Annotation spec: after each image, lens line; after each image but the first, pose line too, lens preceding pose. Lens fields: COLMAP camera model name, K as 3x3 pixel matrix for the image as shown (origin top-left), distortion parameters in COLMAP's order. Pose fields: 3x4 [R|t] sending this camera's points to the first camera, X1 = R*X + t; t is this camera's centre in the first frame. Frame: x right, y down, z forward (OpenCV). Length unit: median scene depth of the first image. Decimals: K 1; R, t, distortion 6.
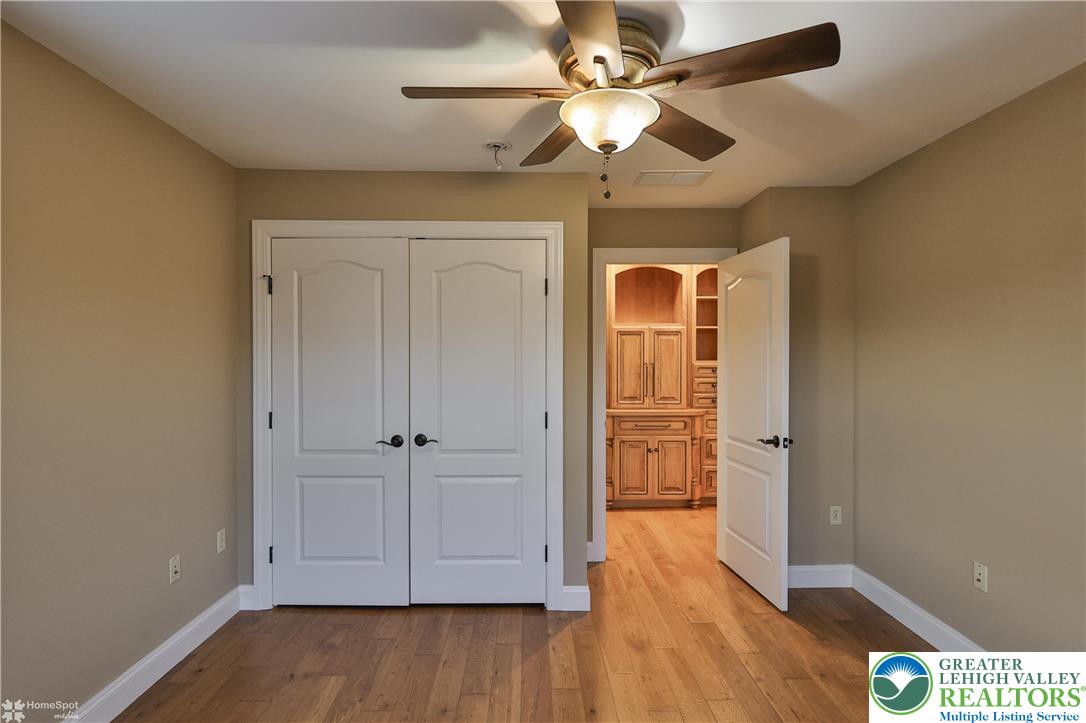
lens RADIAL K [[546.5, 0, 542.0], [0, 546.5, 359.2], [0, 0, 1]] dist [0.002702, 0.001236]
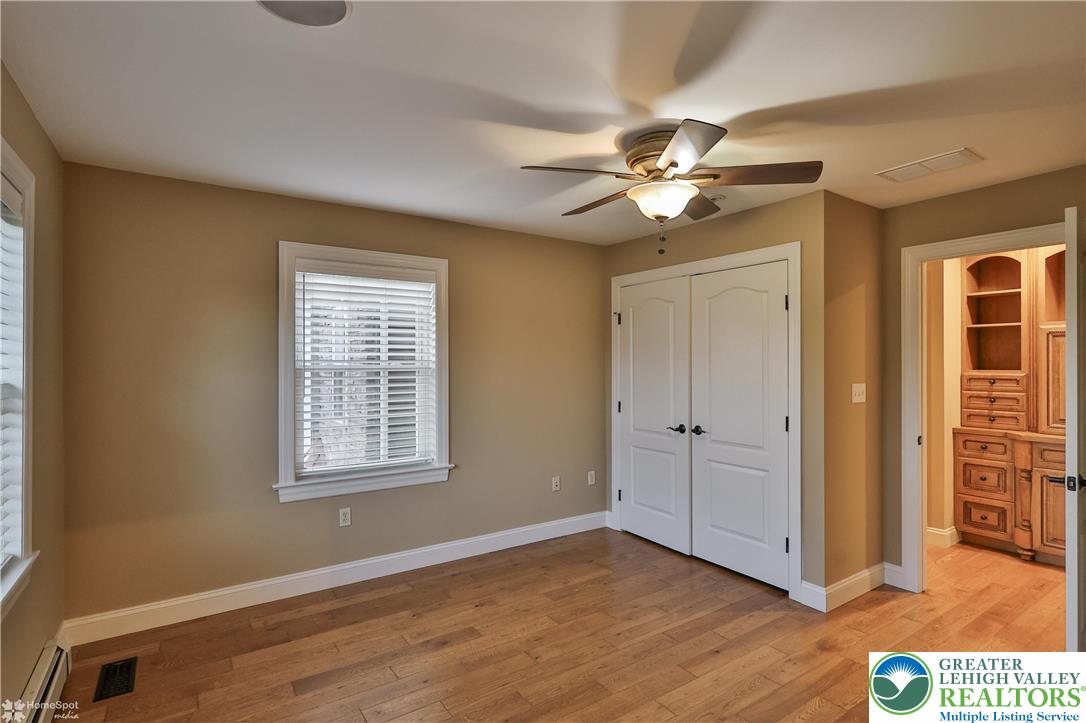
lens RADIAL K [[546.5, 0, 550.0], [0, 546.5, 358.8], [0, 0, 1]] dist [0.002702, 0.001236]
pose [[0.552135, -0.008217, -0.833714, 0.664495], [-0.003362, 0.999921, -0.012082, -0.003603], [0.833748, 0.009474, 0.552064, -0.006126]]
